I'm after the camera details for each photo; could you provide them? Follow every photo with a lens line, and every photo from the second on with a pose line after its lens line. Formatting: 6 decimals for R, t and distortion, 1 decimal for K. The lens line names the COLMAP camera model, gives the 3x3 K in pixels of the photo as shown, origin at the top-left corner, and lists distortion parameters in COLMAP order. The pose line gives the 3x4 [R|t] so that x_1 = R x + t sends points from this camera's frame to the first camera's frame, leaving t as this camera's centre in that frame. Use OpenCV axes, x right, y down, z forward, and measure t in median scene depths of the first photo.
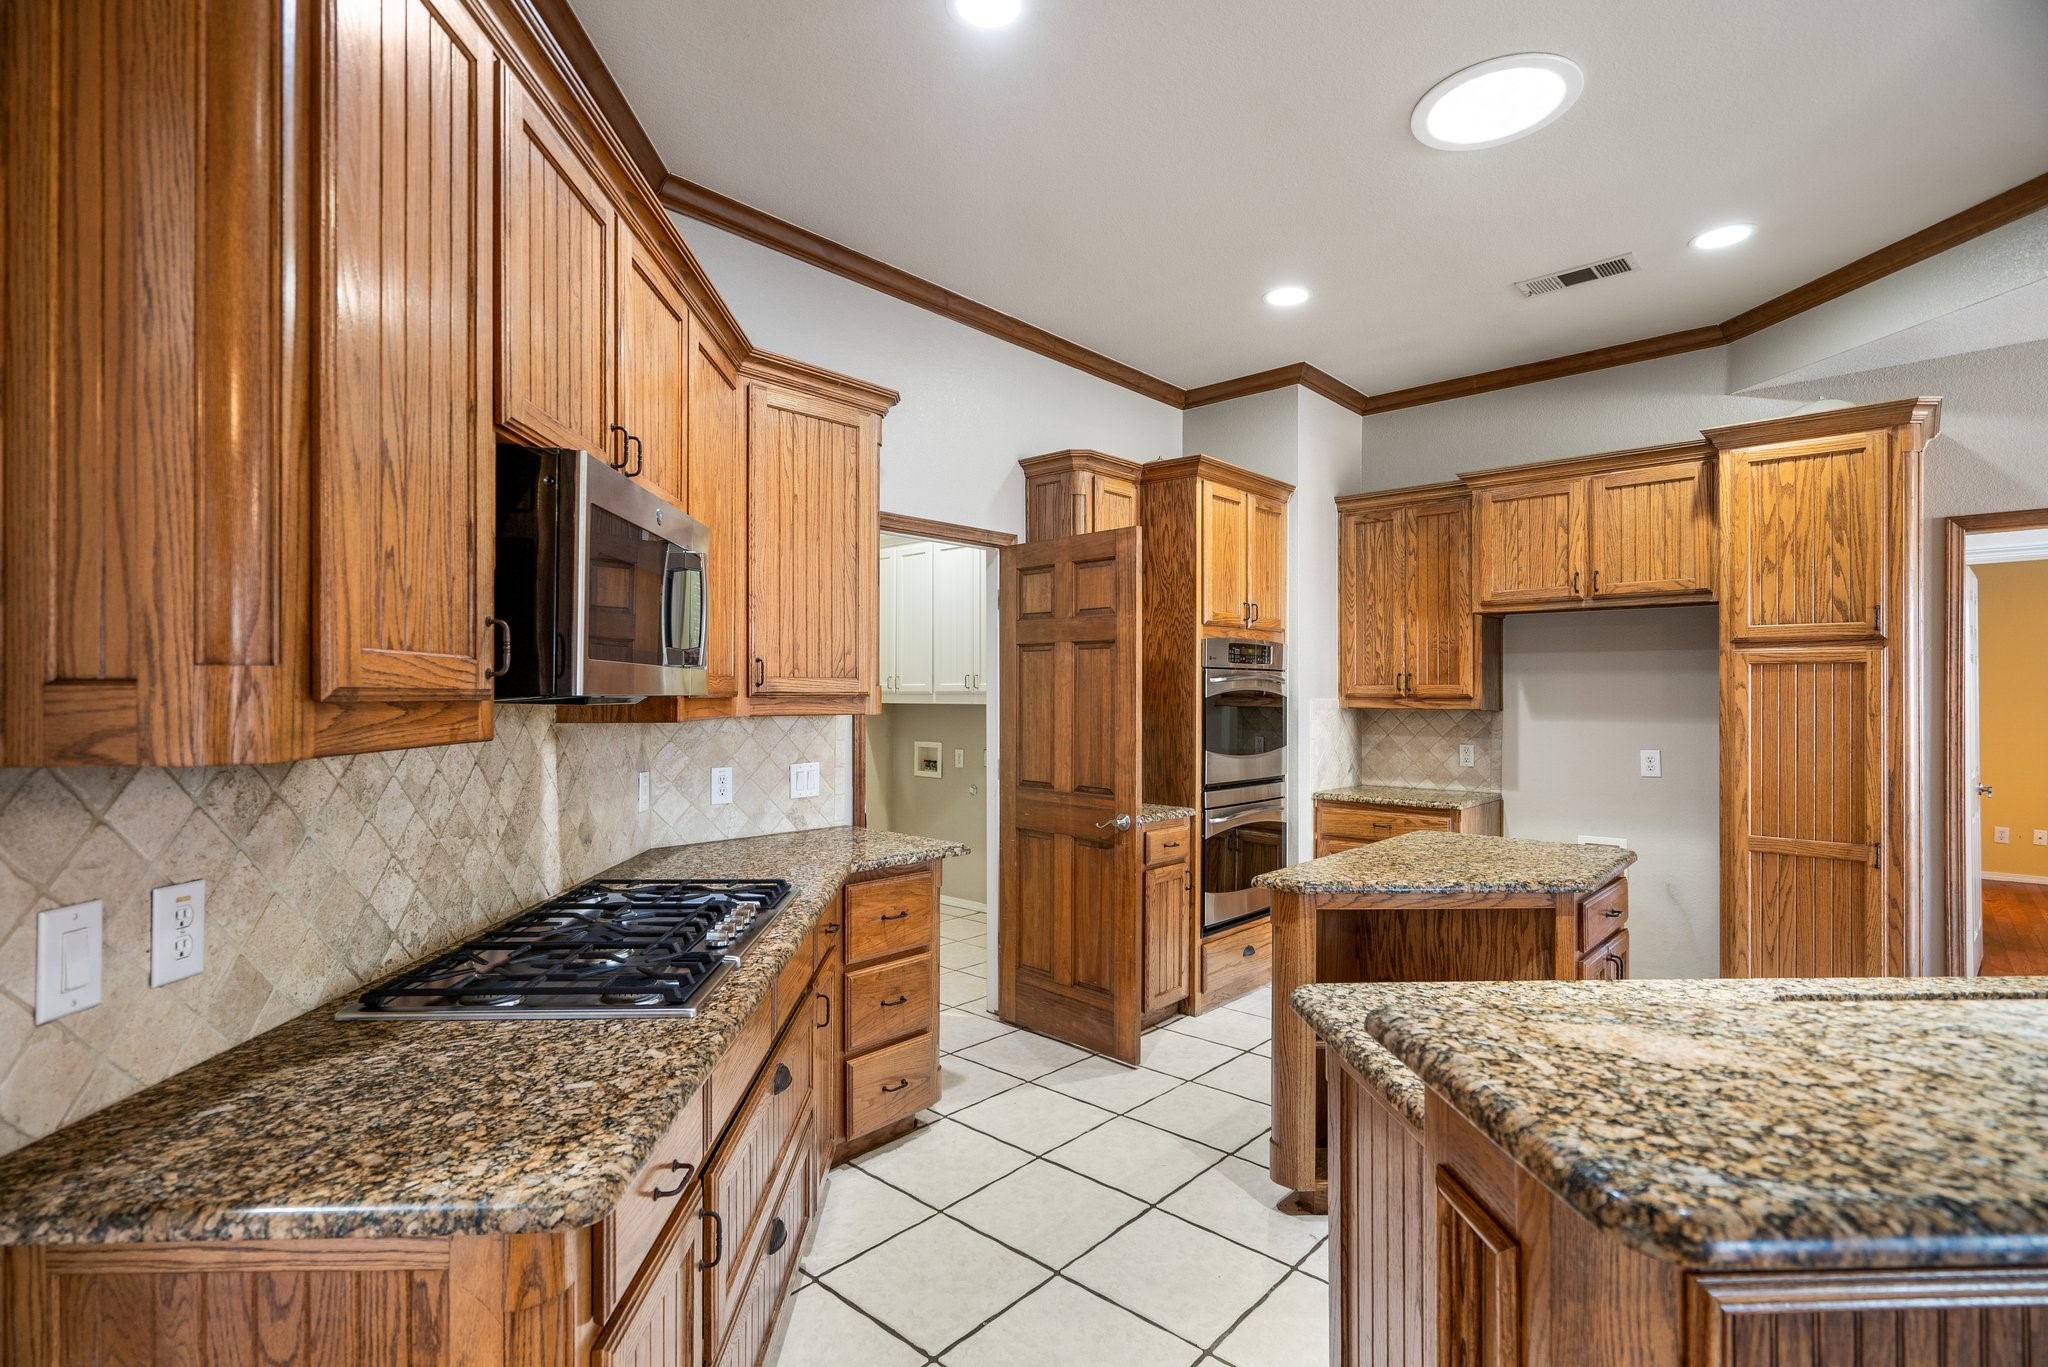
lens RADIAL K [[972.0, 0, 1004.1], [0, 972.0, 687.1], [0, 0, 1]] dist [-0.002505, 0.000717]
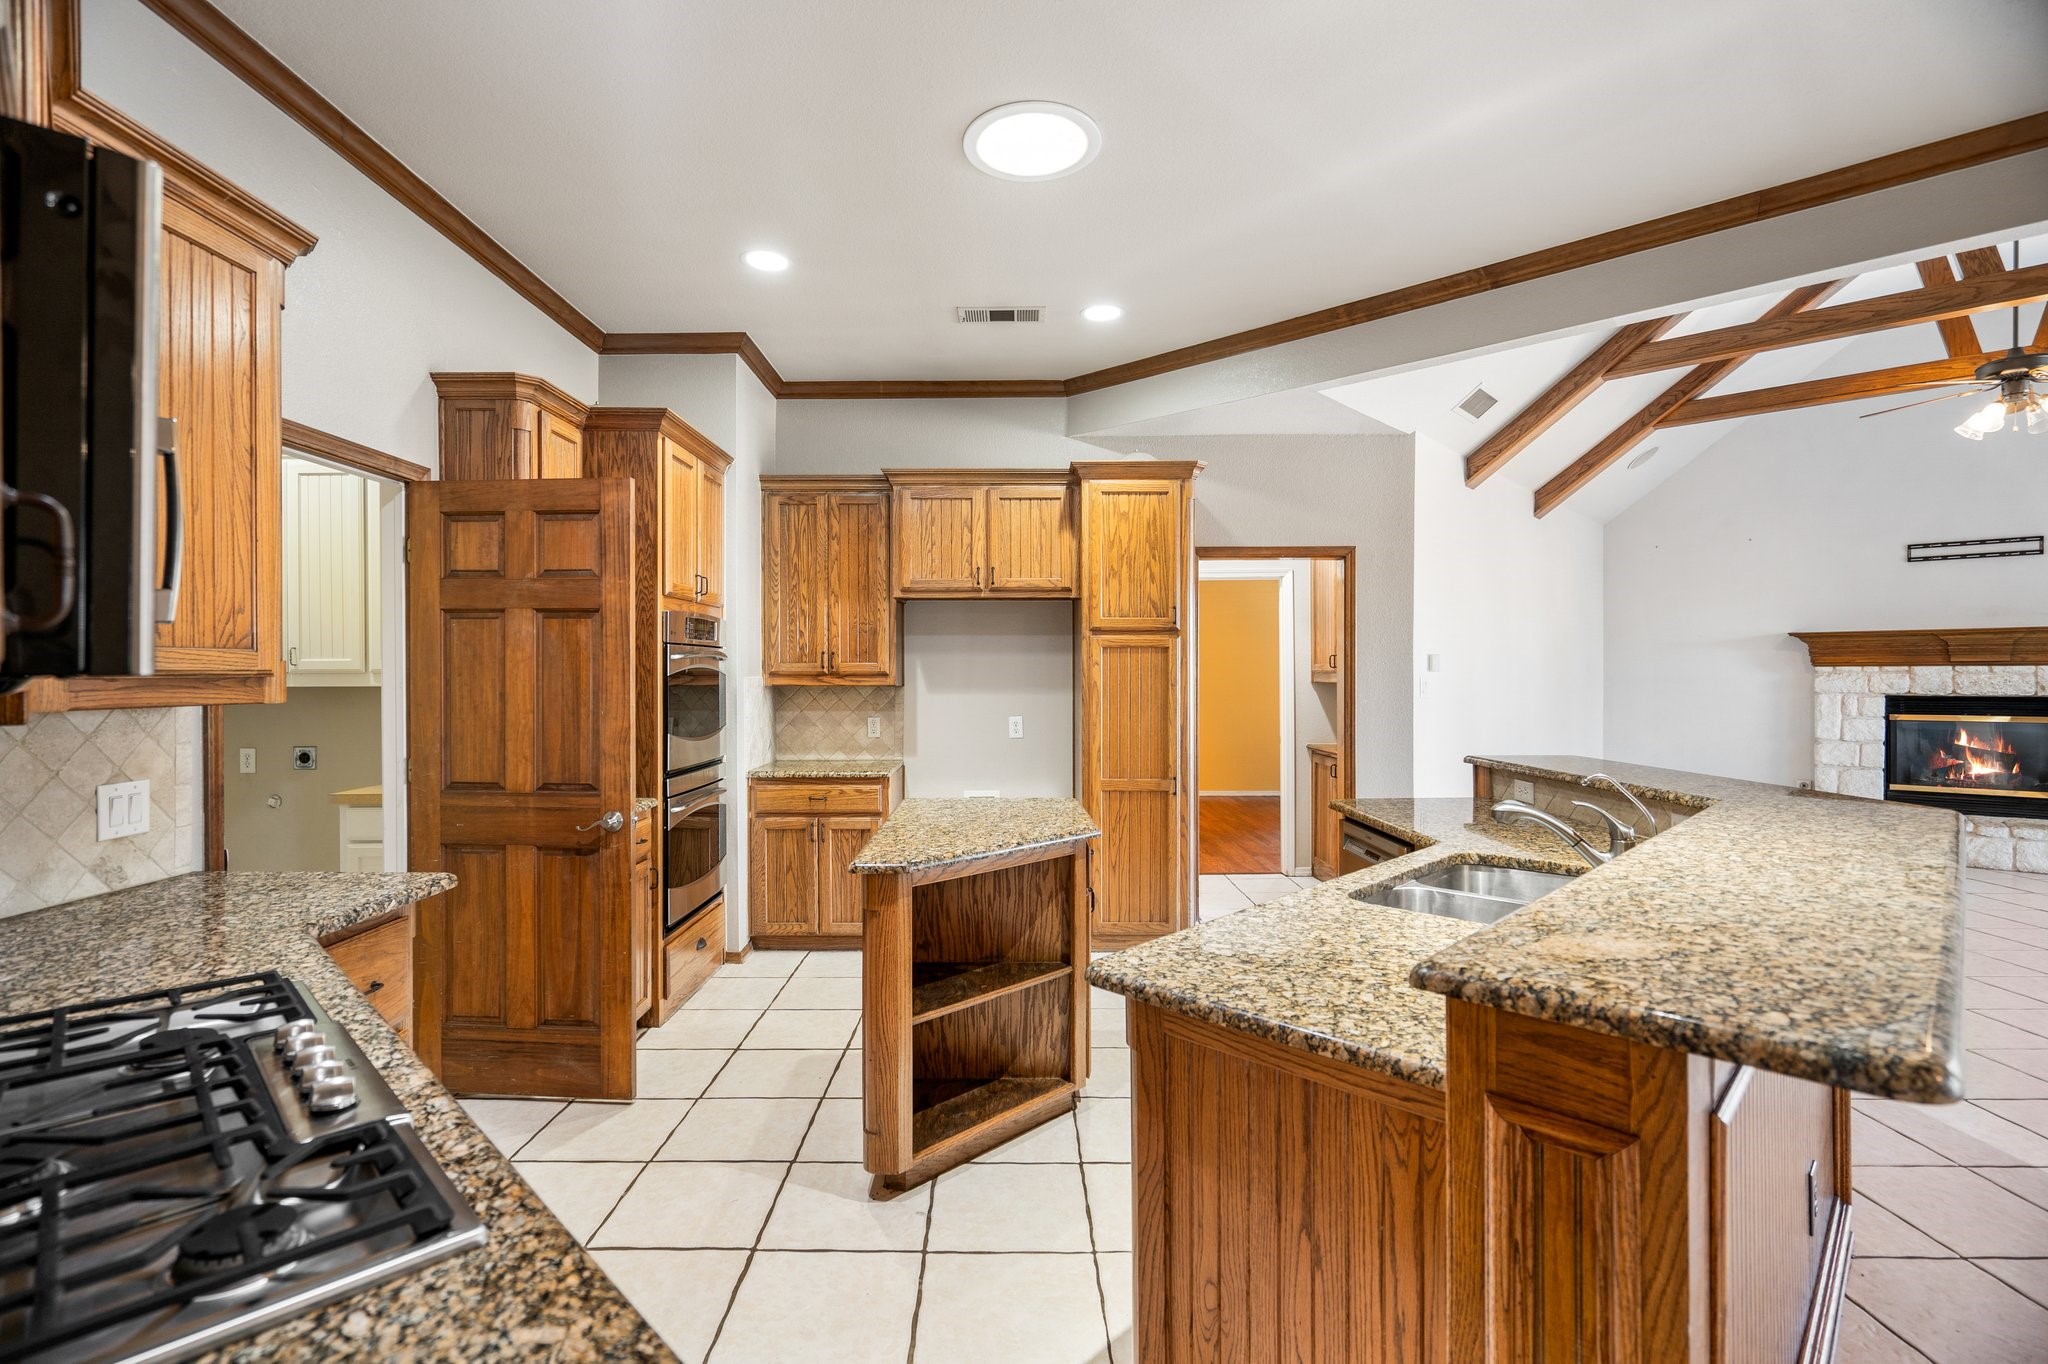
lens RADIAL K [[944.2, 0, 998.9], [0, 944.2, 675.1], [0, 0, 1]] dist [-0.003858, 0.001206]
pose [[0.741369, -0.005676, 0.671074, -0.164072], [-0.000953, 0.999954, 0.009511, 0.001459], [-0.671097, -0.007691, 0.741330, 0.139677]]
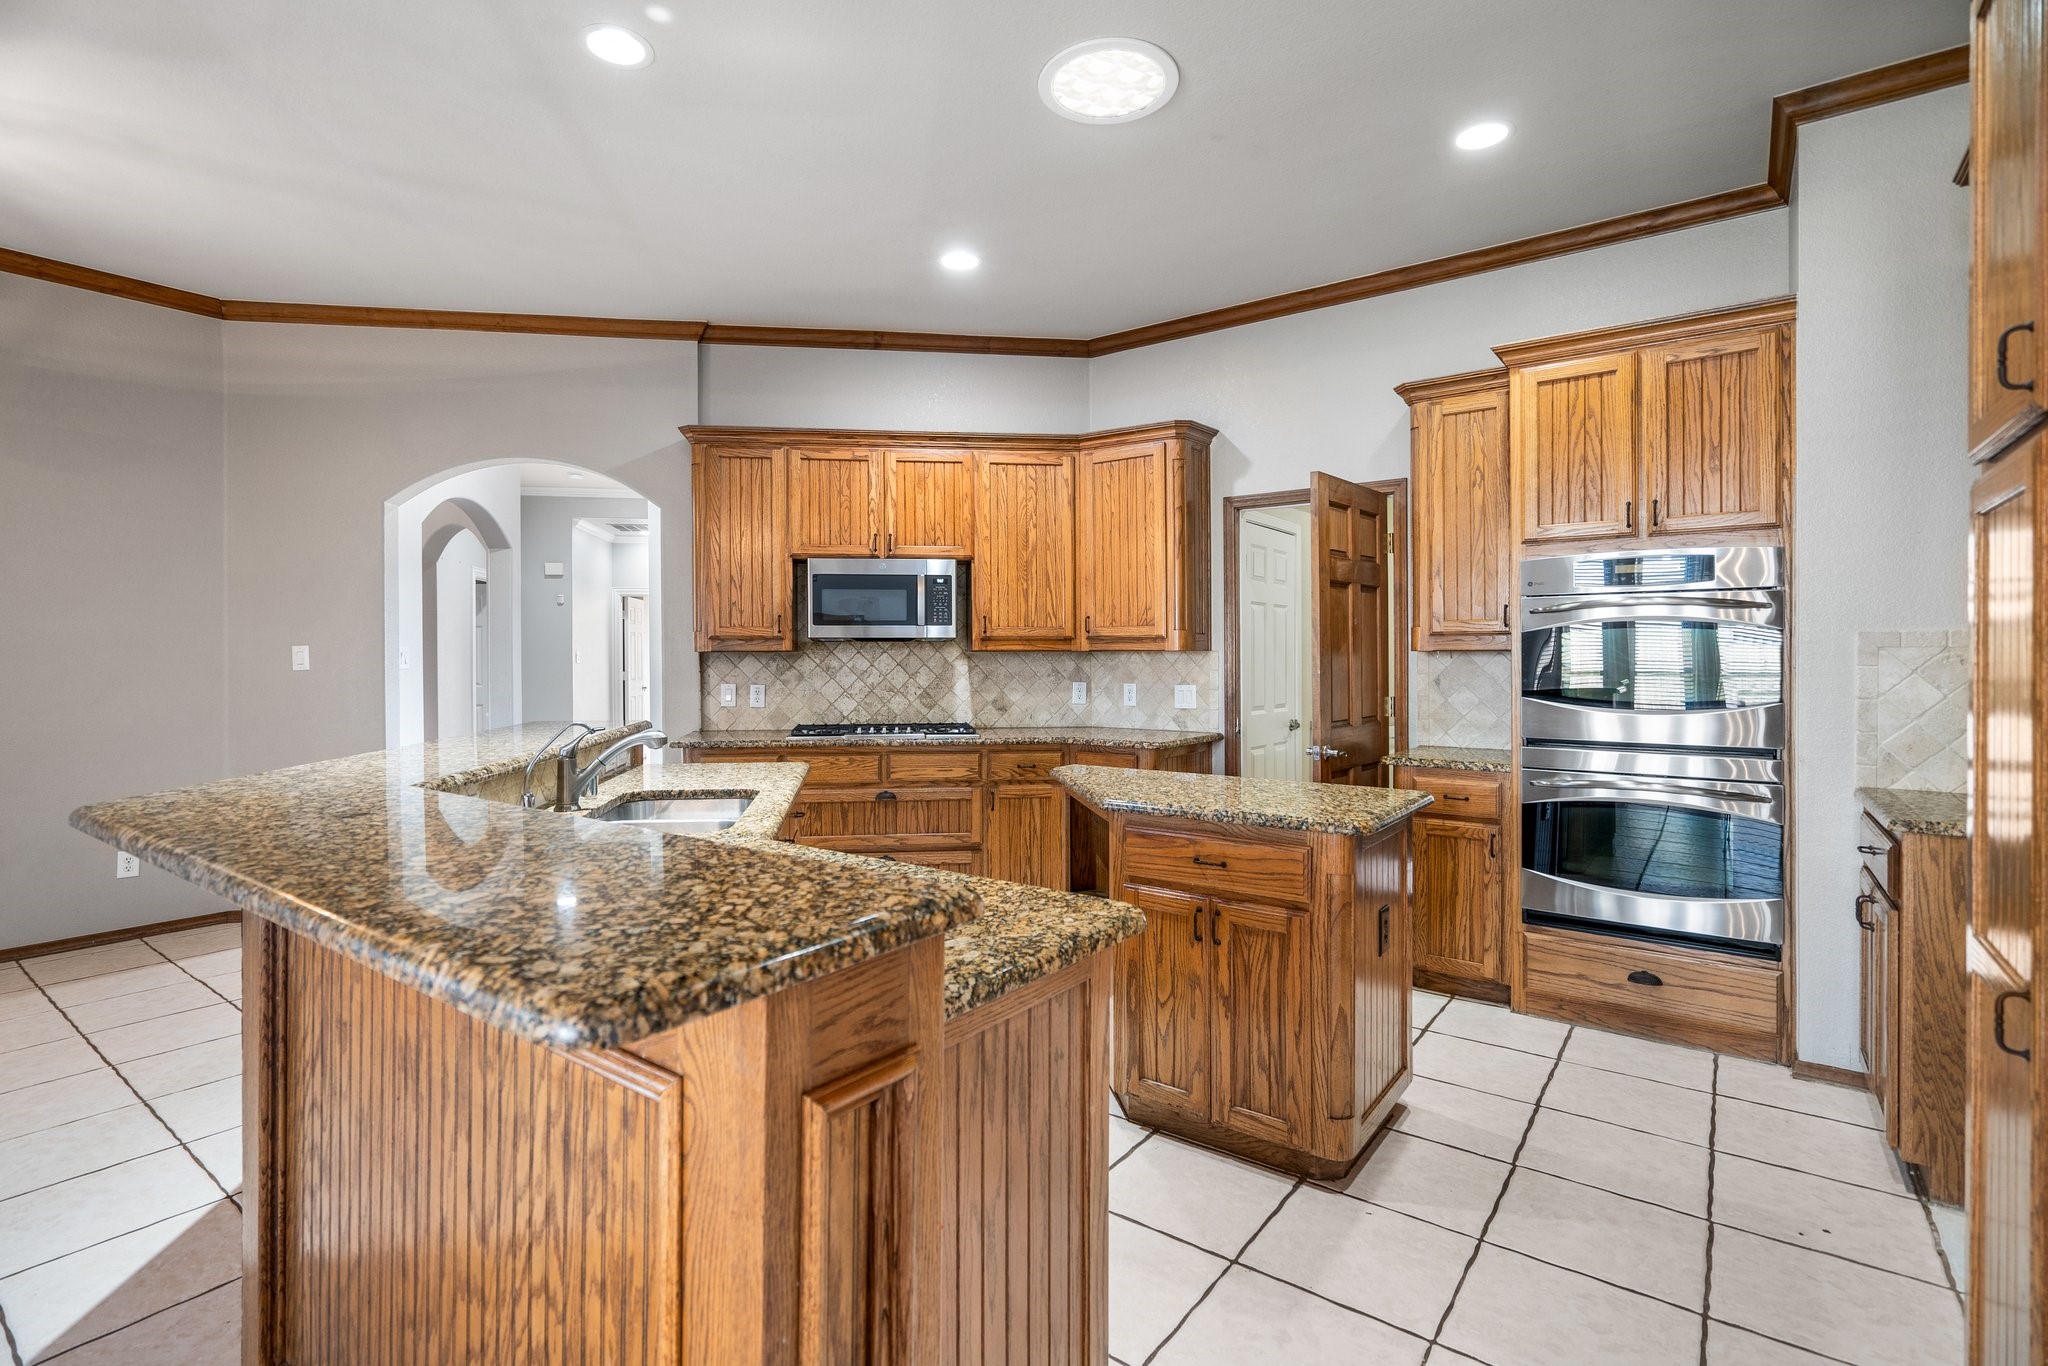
lens RADIAL K [[964.1, 0, 1023.4], [0, 964.1, 661.6], [0, 0, 1]] dist [-0.001573, 0.000325]
pose [[0.111938, 0.003172, -0.993710, 1.012408], [0.007553, 0.999963, 0.004043, 0.030140], [0.993687, -0.007958, 0.111910, 0.506668]]
